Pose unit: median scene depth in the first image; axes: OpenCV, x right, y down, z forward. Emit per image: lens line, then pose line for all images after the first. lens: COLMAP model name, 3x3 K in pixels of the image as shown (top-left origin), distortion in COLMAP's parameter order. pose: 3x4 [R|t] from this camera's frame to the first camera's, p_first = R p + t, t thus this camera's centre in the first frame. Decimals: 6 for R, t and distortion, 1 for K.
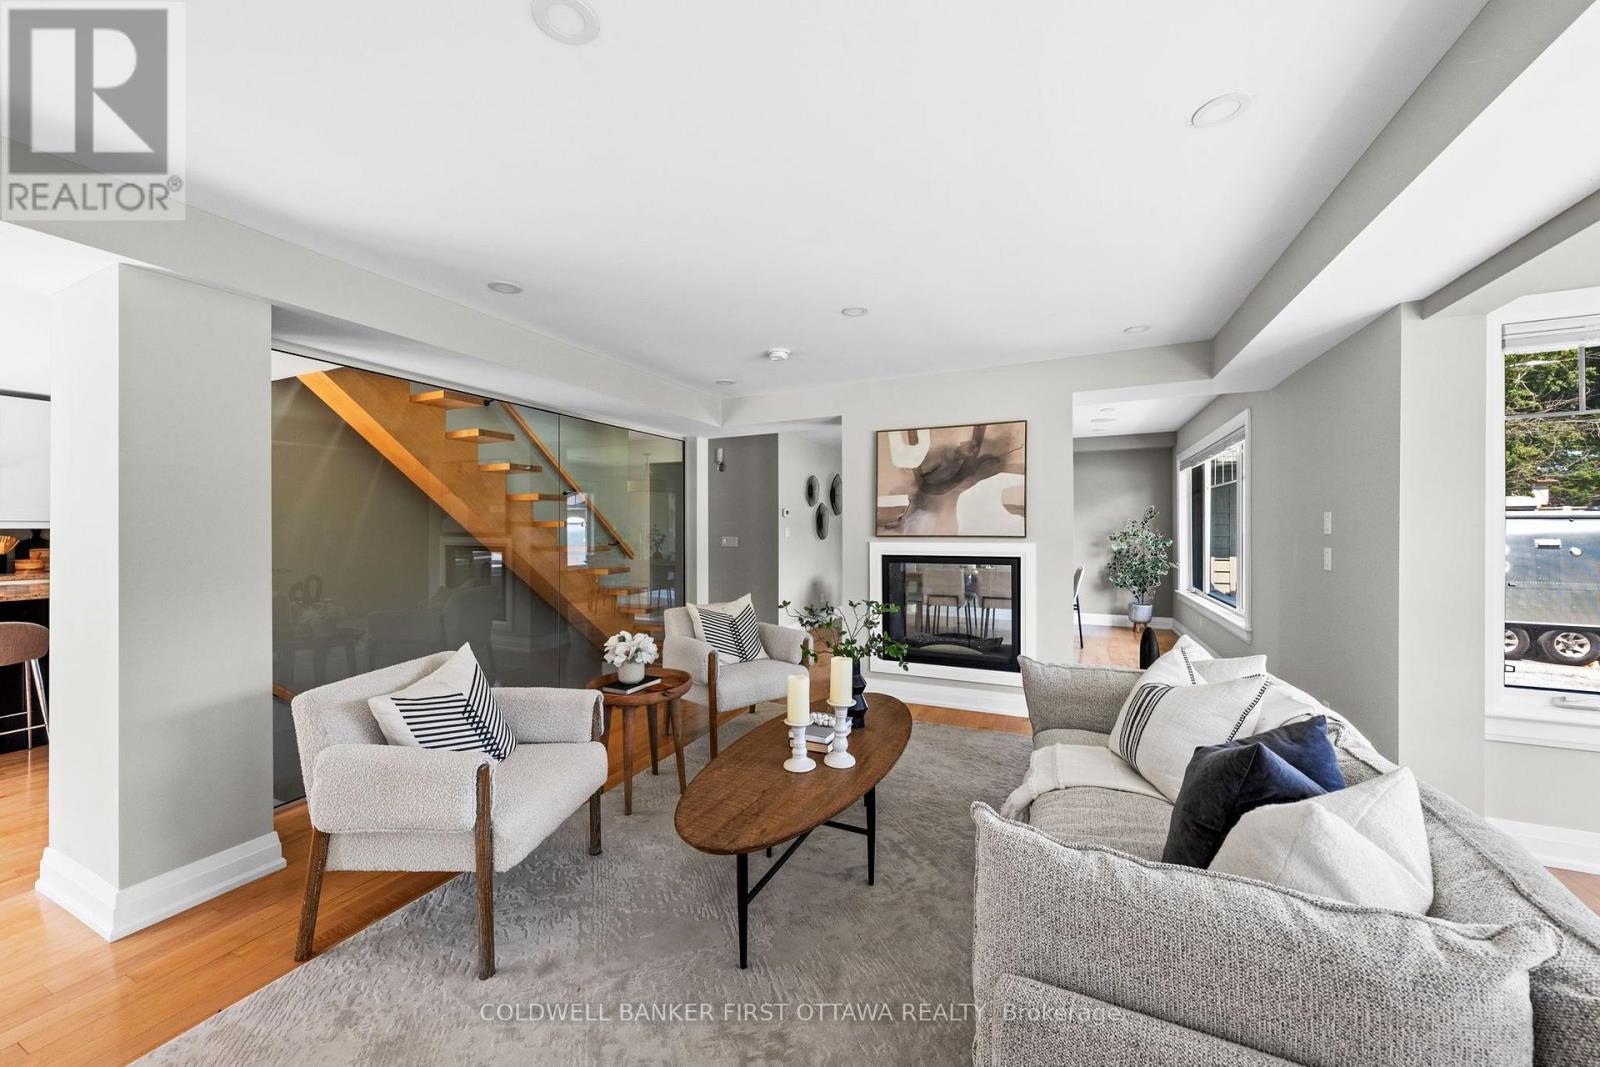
lens RADIAL K [[566.5, 0, 803.3], [0, 566.5, 531.8], [0, 0, 1]] dist [-0.002067, -0.000031]
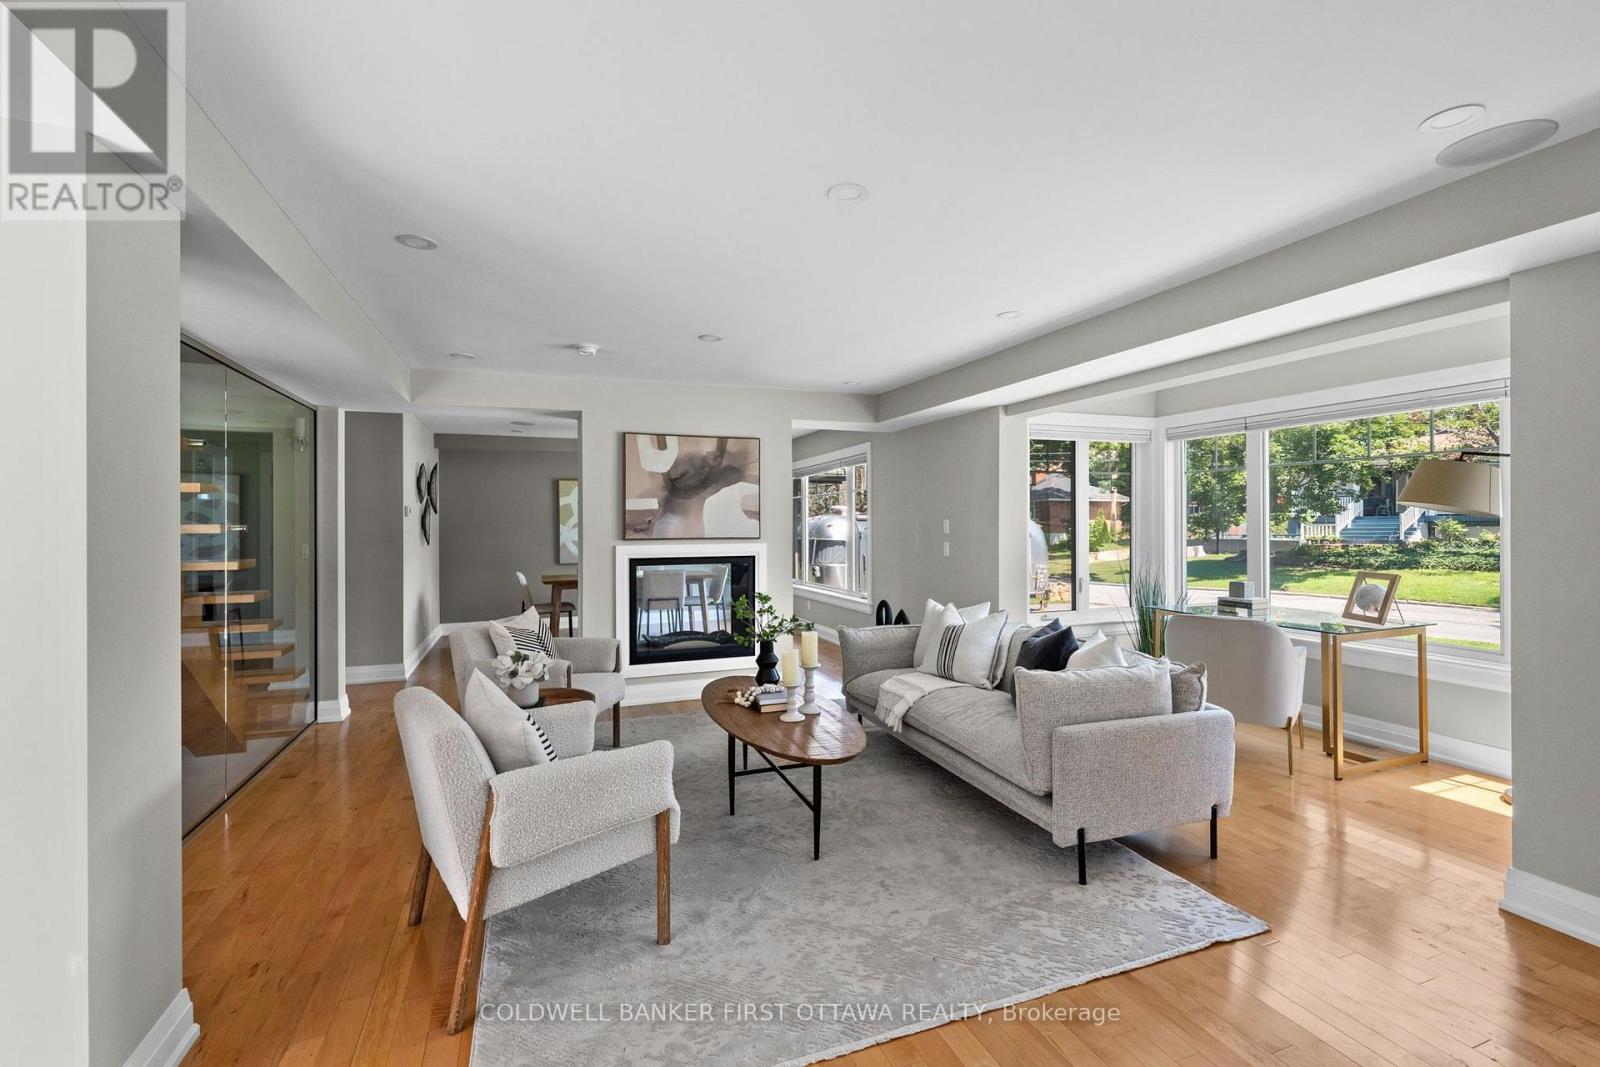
lens RADIAL K [[700.3, 0, 795.7], [0, 700.3, 524.4], [0, 0, 1]] dist [0.002823, -0.001188]
pose [[0.700513, -0.000313, 0.713639, -0.545033], [0.008478, 0.999933, -0.007883, -0.006680], [-0.713589, 0.011572, 0.700469, -0.058413]]
